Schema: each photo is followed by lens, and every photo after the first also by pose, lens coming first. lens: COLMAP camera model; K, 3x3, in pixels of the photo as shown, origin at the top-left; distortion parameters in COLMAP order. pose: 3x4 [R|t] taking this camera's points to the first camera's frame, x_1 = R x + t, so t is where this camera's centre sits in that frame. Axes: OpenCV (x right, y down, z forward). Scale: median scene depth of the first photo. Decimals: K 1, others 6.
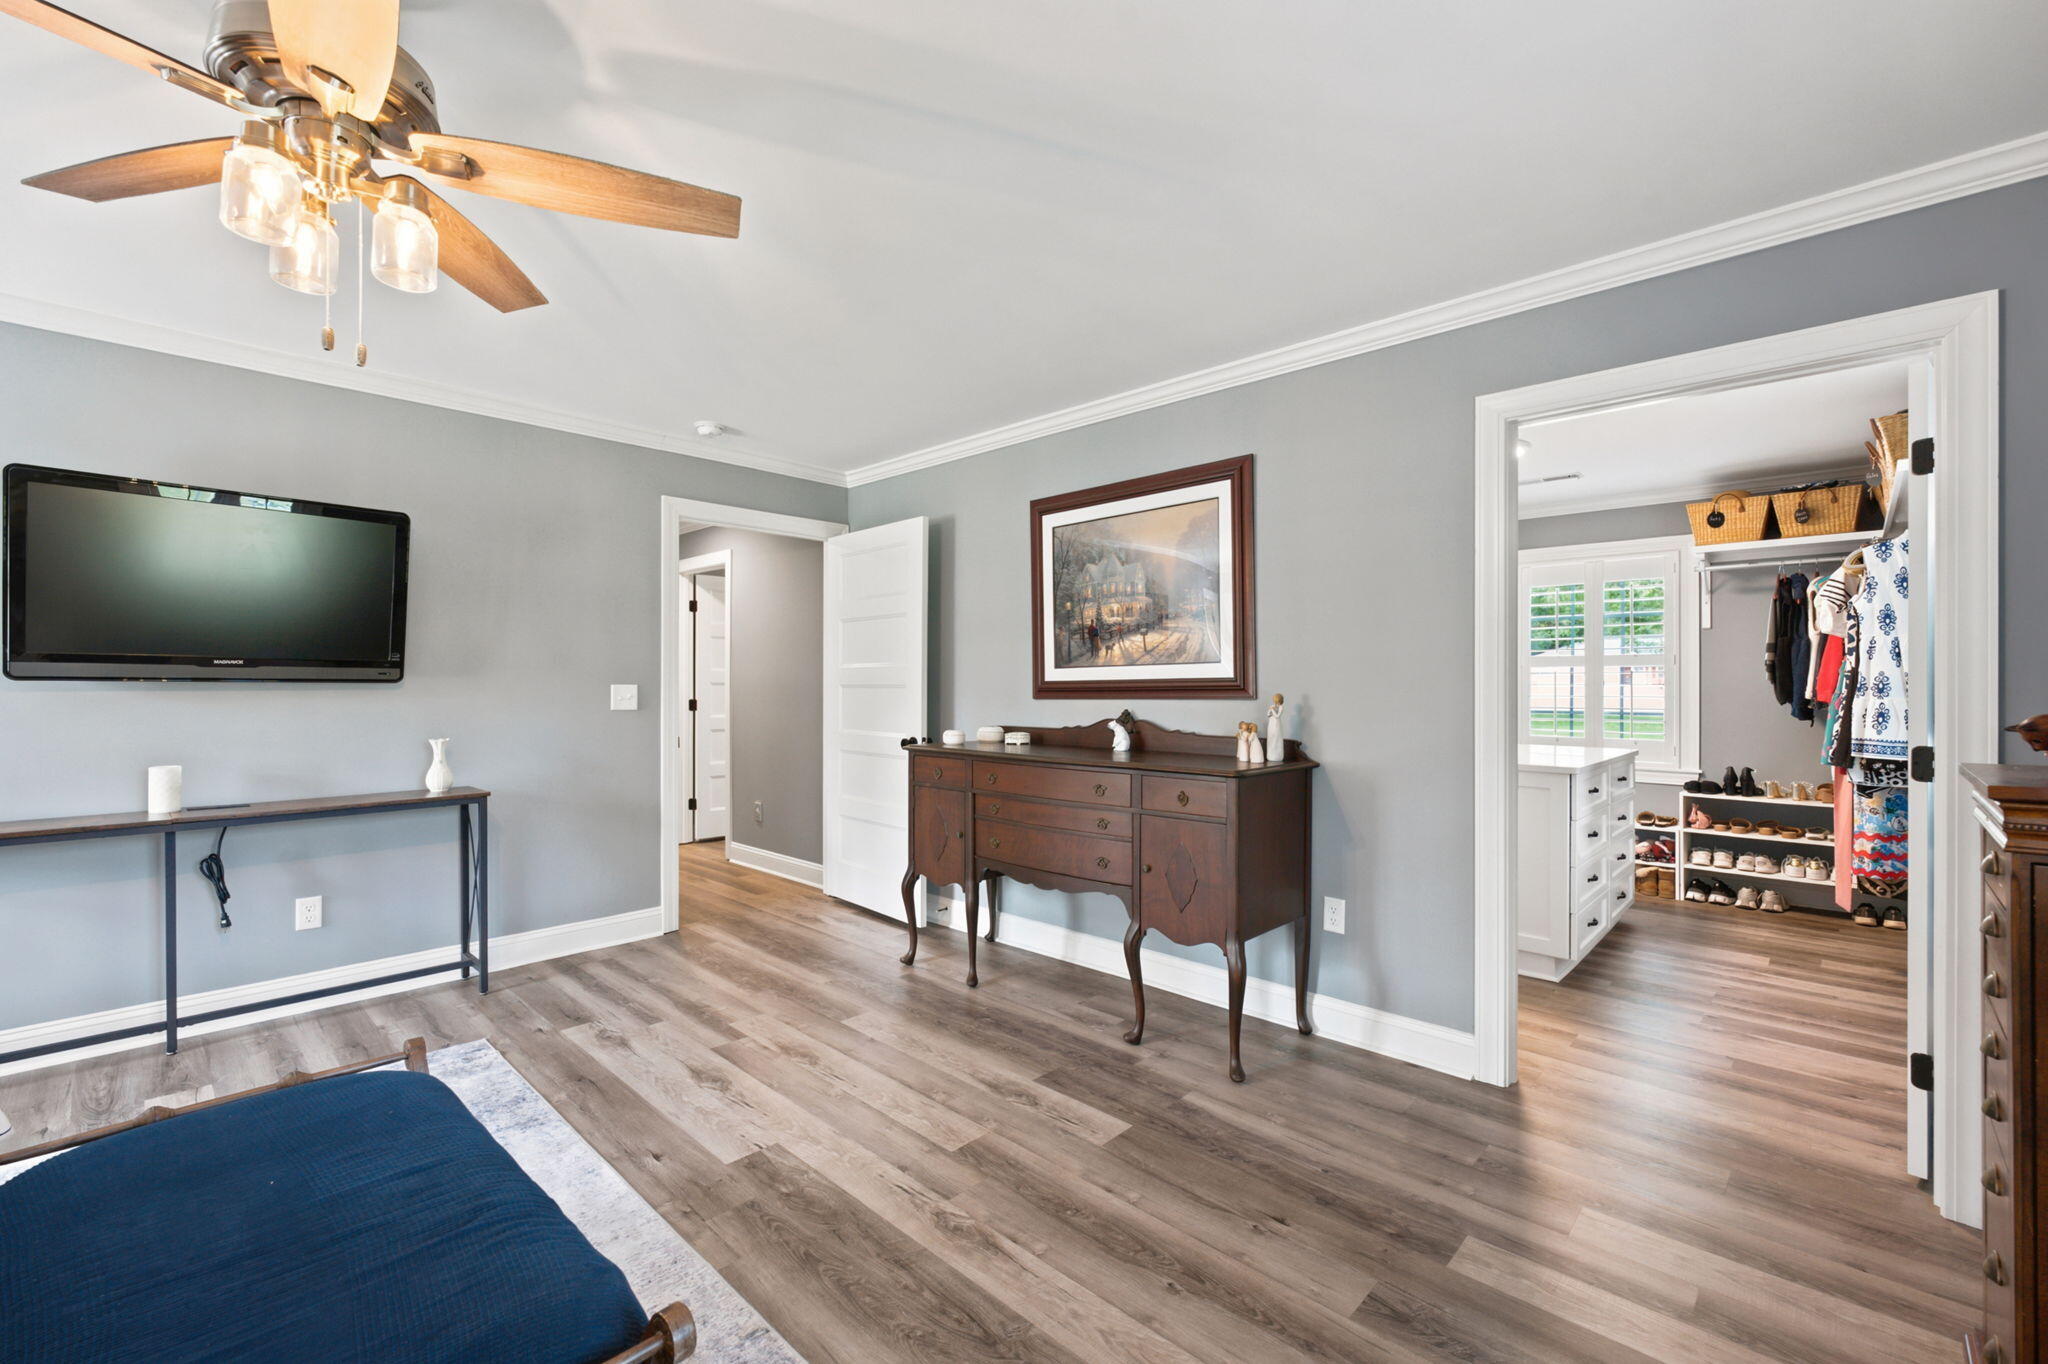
lens RADIAL K [[866.8, 0, 1023.6], [0, 866.8, 680.9], [0, 0, 1]] dist [-0.000730, -0.000539]
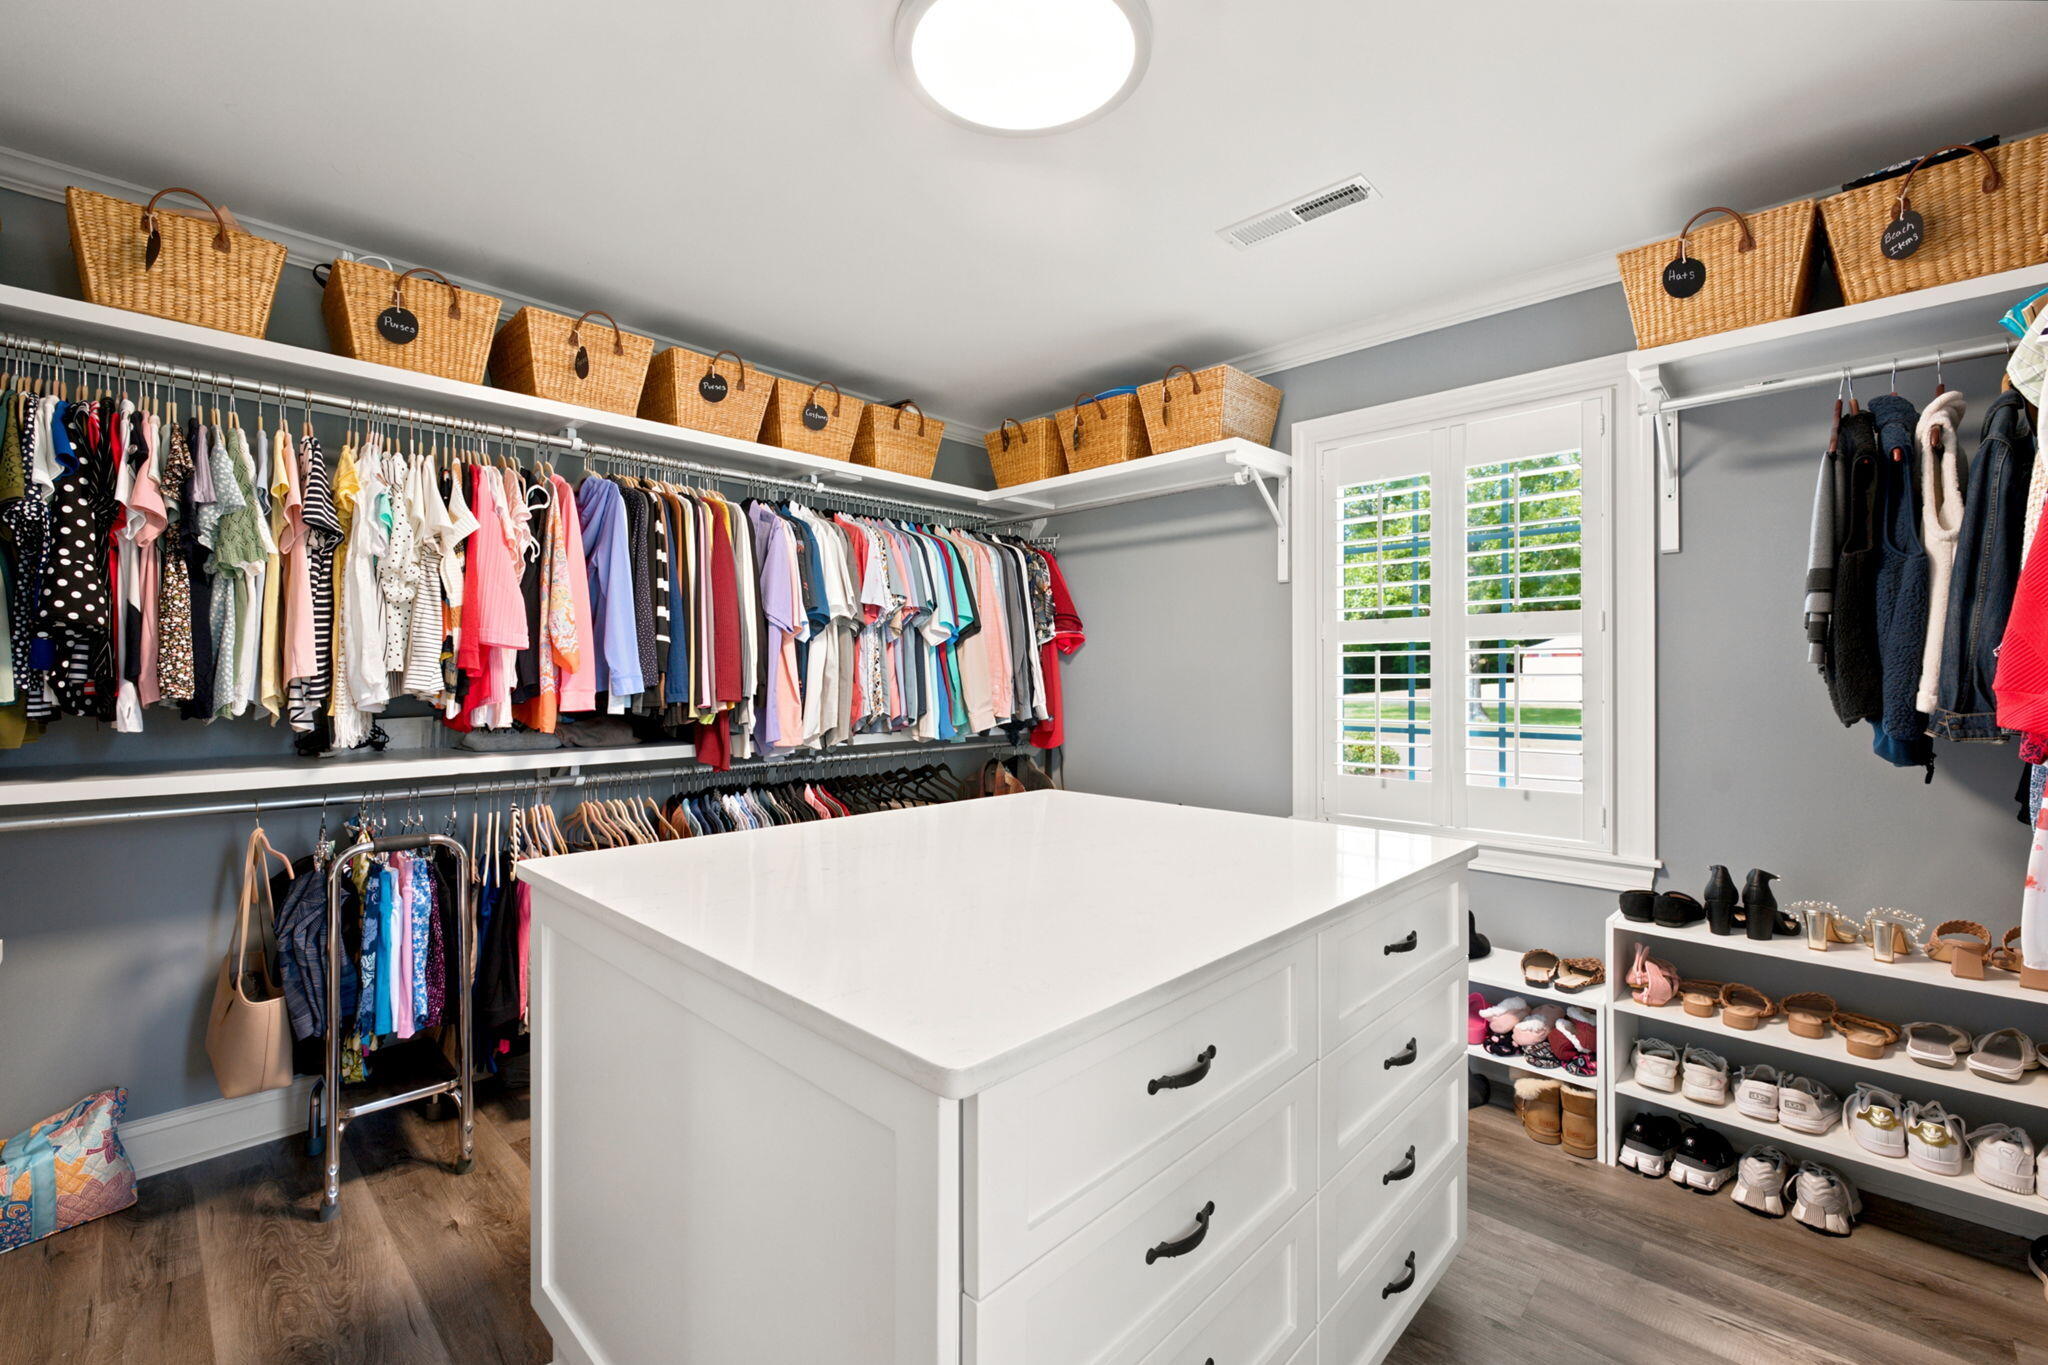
lens RADIAL K [[866.8, 0, 1023.9], [0, 866.8, 681.0], [0, 0, 1]] dist [-0.000730, -0.000539]
pose [[0.999987, -0.003565, -0.003605, 0.476210], [0.003579, 0.999987, 0.003644, 0.003946], [0.003592, -0.003657, 0.999987, 0.574057]]
